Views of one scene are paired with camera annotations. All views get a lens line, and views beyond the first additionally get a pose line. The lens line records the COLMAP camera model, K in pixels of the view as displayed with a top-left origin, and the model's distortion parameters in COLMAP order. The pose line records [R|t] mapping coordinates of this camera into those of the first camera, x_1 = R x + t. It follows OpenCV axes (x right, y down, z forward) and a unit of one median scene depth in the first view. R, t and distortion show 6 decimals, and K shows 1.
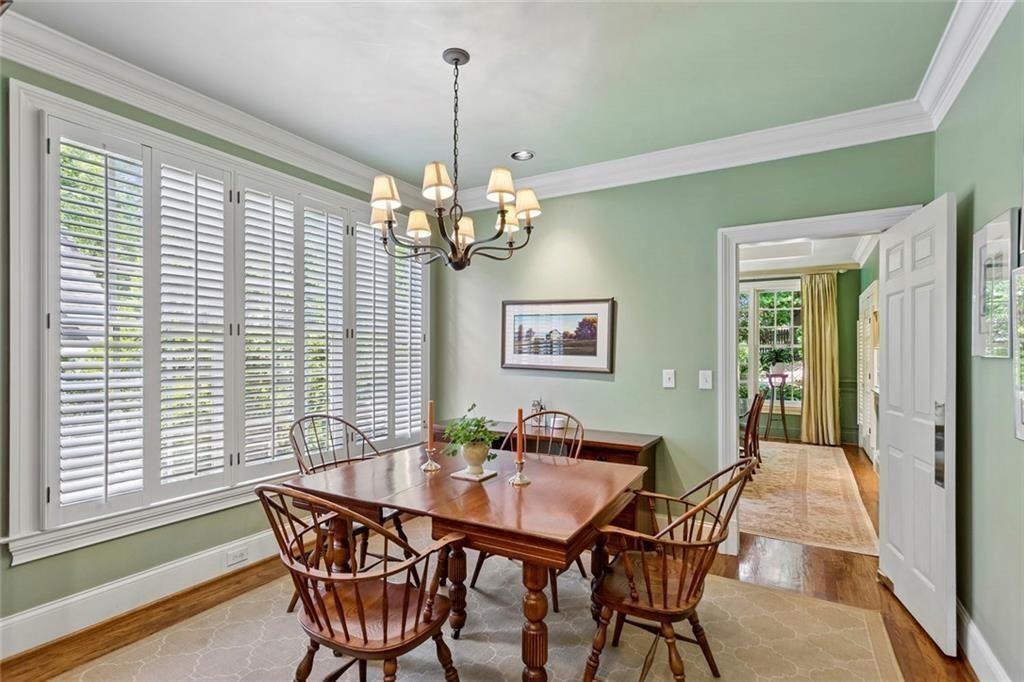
lens RADIAL K [[484.8, 0, 510.9], [0, 484.8, 349.4], [0, 0, 1]] dist [-0.002033, 0.002884]
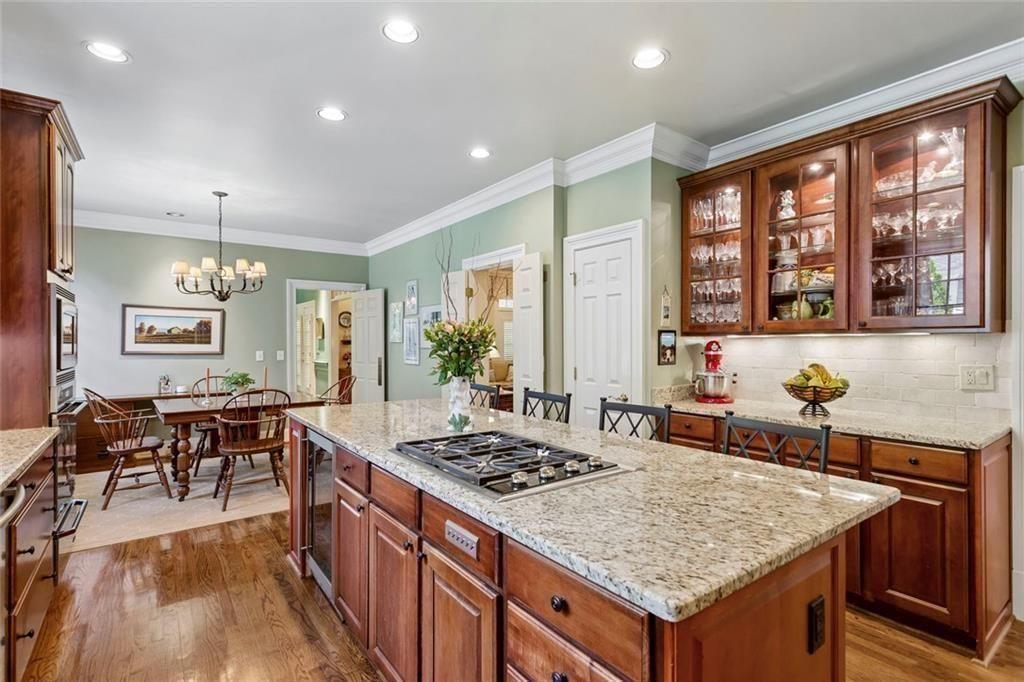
lens RADIAL K [[484.8, 0, 514.9], [0, 484.8, 341.2], [0, 0, 1]] dist [-0.002033, 0.002884]
pose [[0.393671, -0.008599, 0.919211, -0.848691], [0.001816, 0.999962, 0.008576, -0.007710], [-0.919250, -0.001707, 0.393671, -0.525518]]
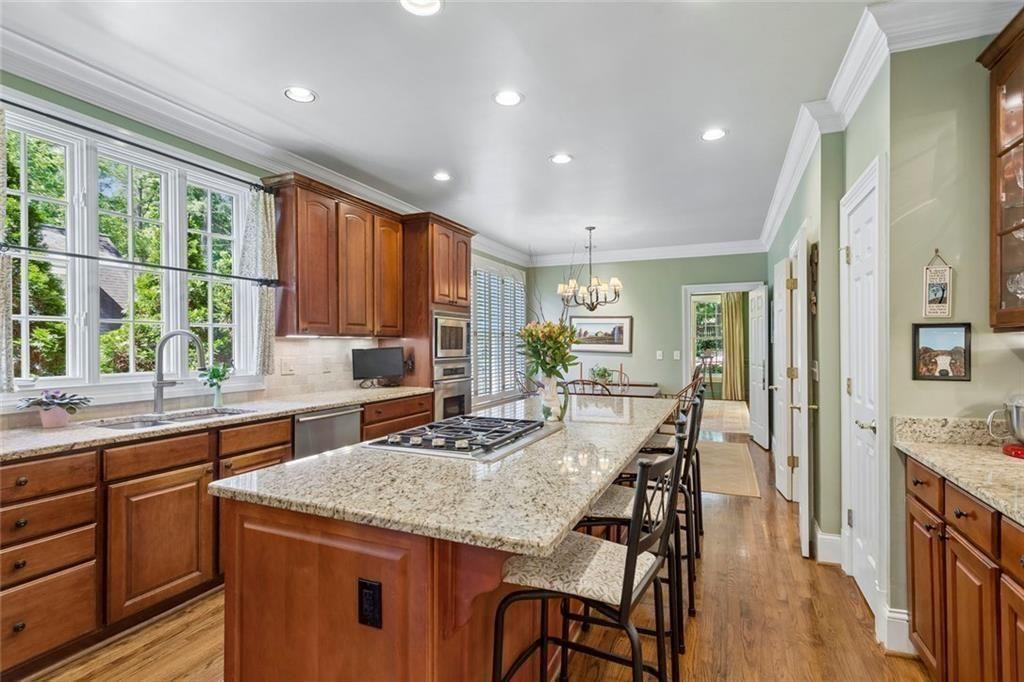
lens RADIAL K [[484.8, 0, 516.1], [0, 484.8, 339.8], [0, 0, 1]] dist [-0.002033, 0.002884]
pose [[0.991637, -0.005016, 0.128962, -0.486643], [0.005423, 0.999981, -0.002805, -0.003068], [-0.128945, 0.003481, 0.991646, -0.869856]]
